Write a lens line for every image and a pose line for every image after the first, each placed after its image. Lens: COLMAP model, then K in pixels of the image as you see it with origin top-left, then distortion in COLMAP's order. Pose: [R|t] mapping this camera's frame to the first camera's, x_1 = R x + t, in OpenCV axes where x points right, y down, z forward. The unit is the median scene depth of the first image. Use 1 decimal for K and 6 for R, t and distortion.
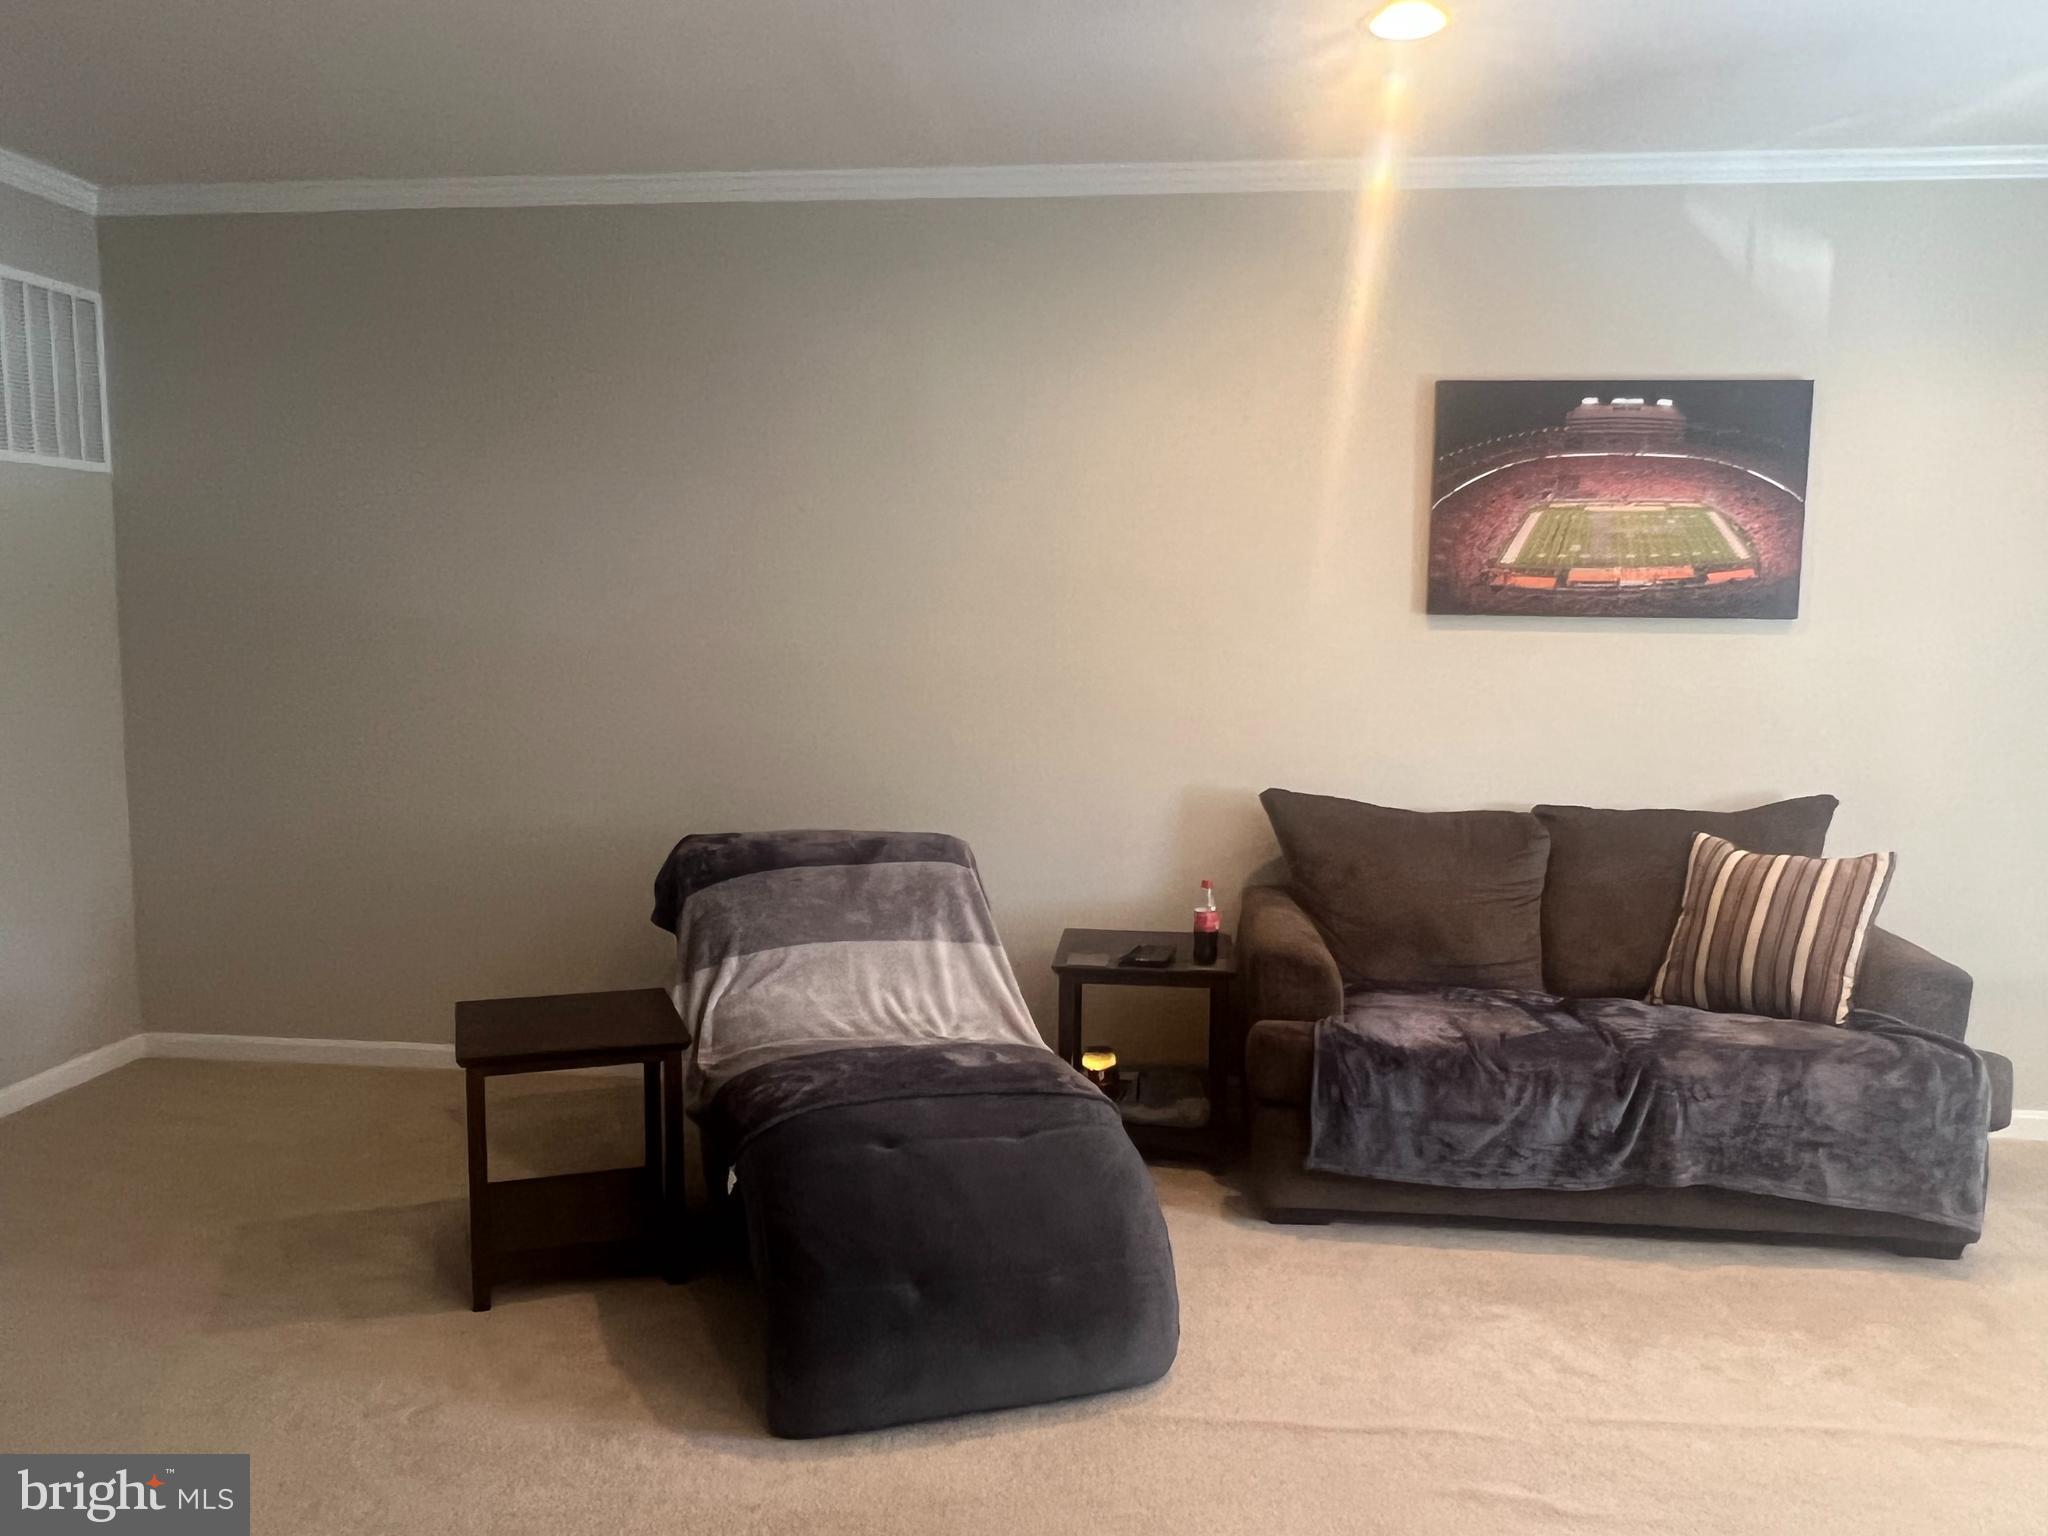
lens RADIAL K [[1541.5, 0, 1024.5], [0, 1541.5, 762.1], [0, 0, 1]] dist [-0.003197, -0.006081]
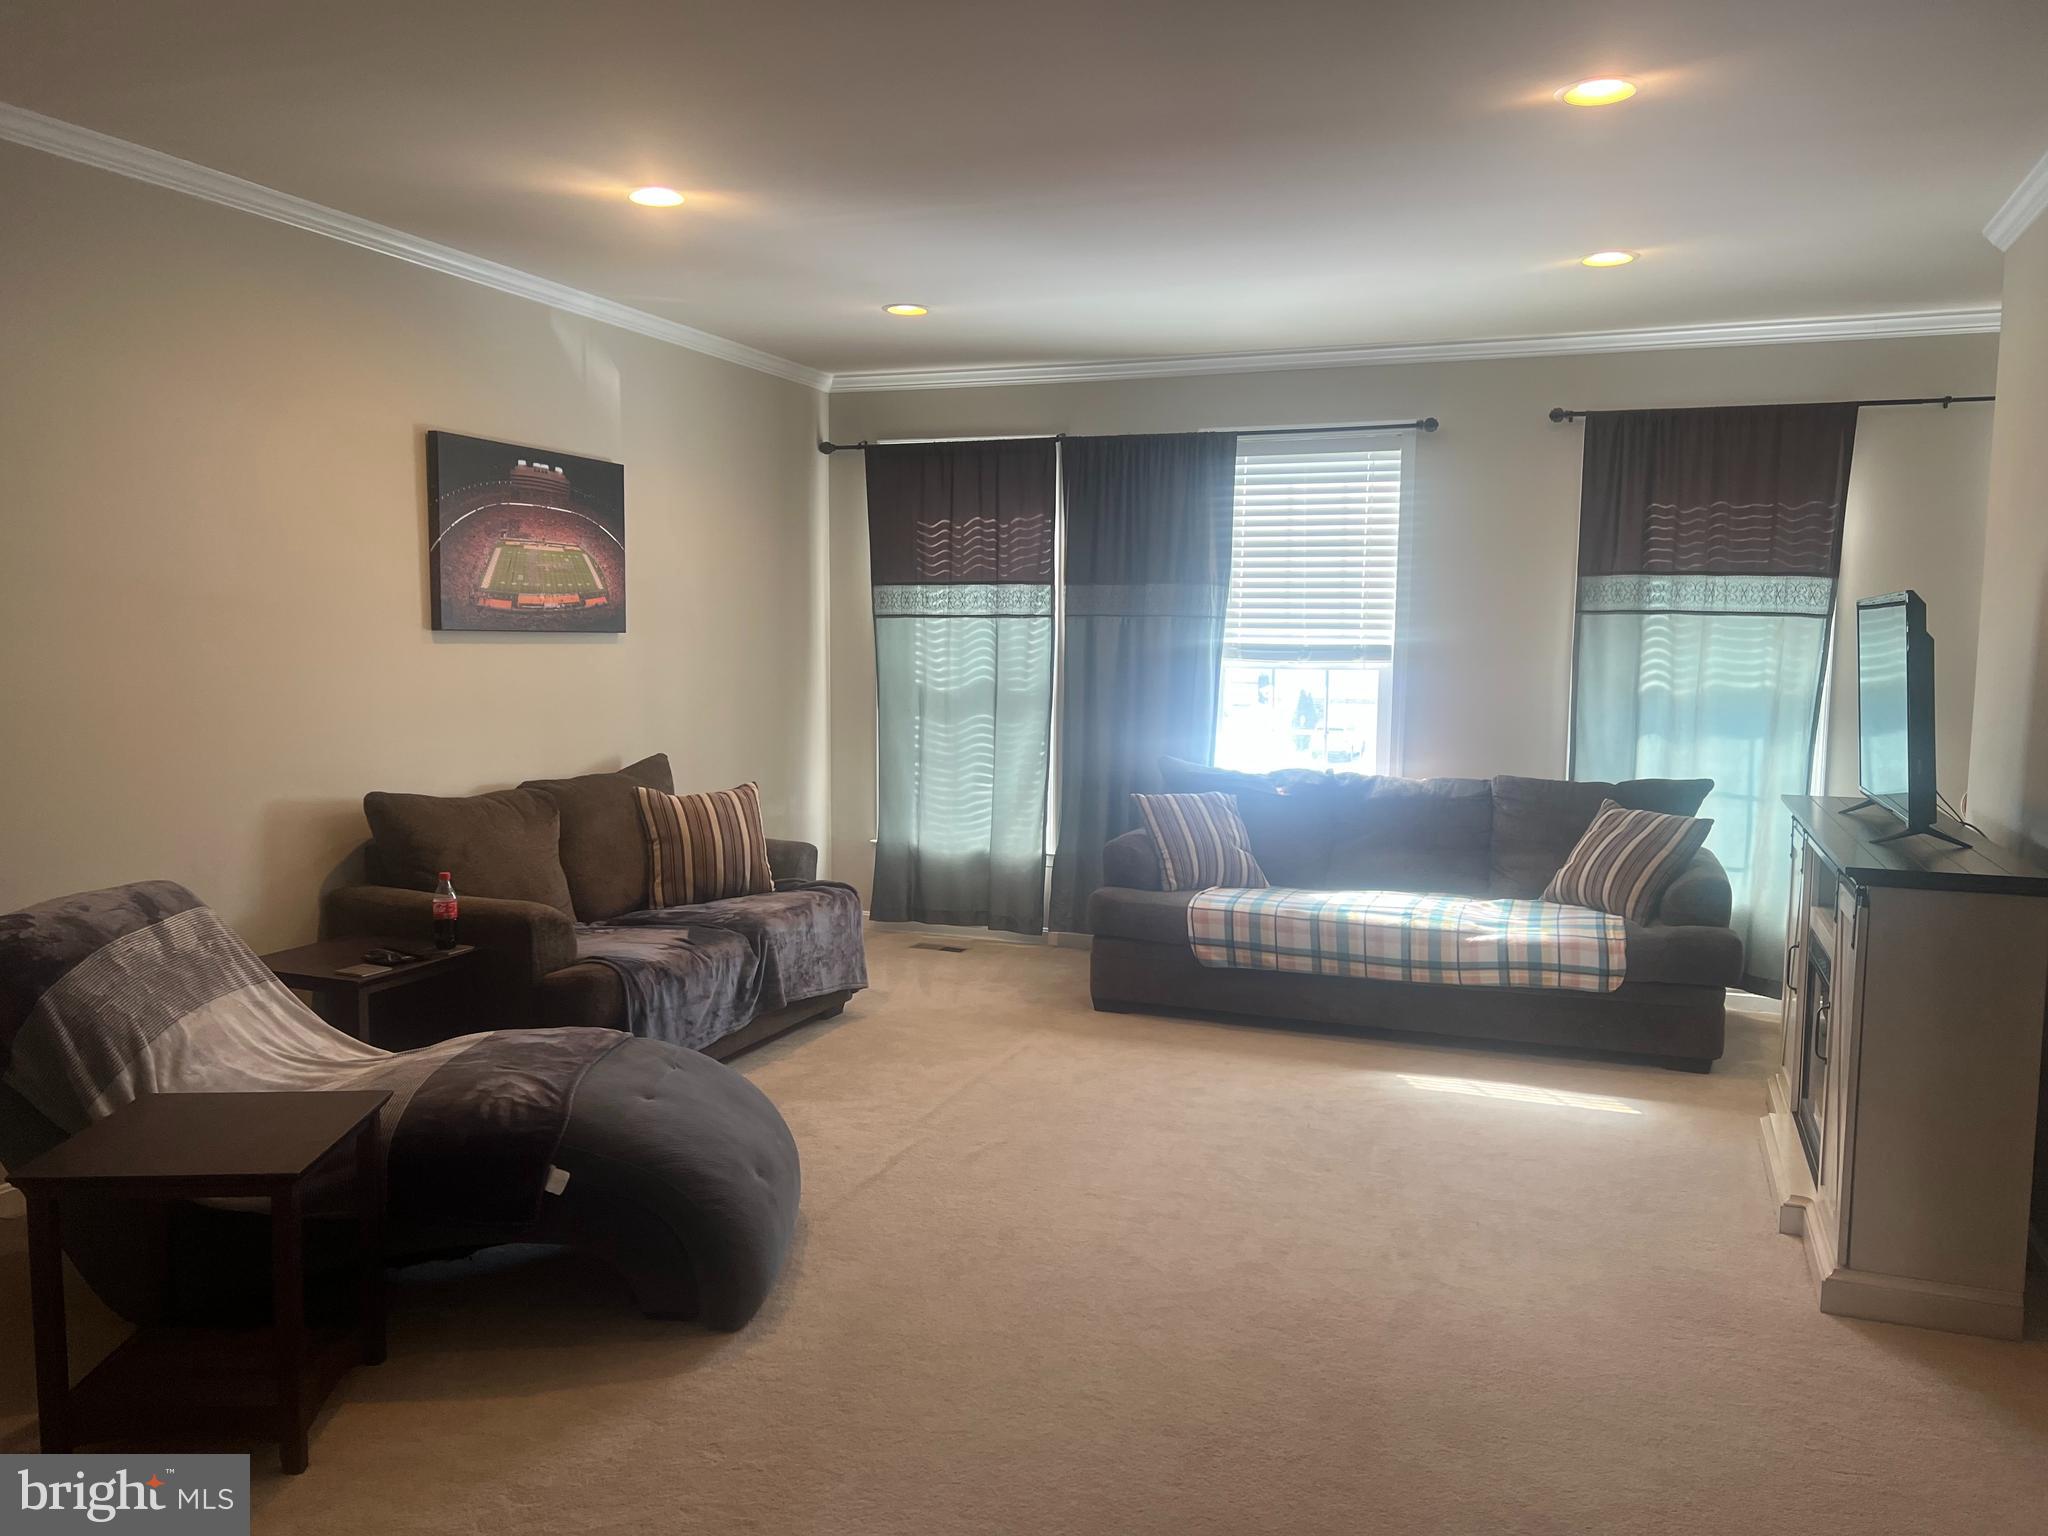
lens RADIAL K [[1515.6, 0, 1025.2], [0, 1515.6, 771.8], [0, 0, 1]] dist [0.002336, -0.040187]
pose [[0.258920, -0.094682, 0.961247, -0.761213], [0.082212, 0.993733, 0.075737, -0.041325], [-0.962394, 0.059416, 0.265082, 0.285019]]
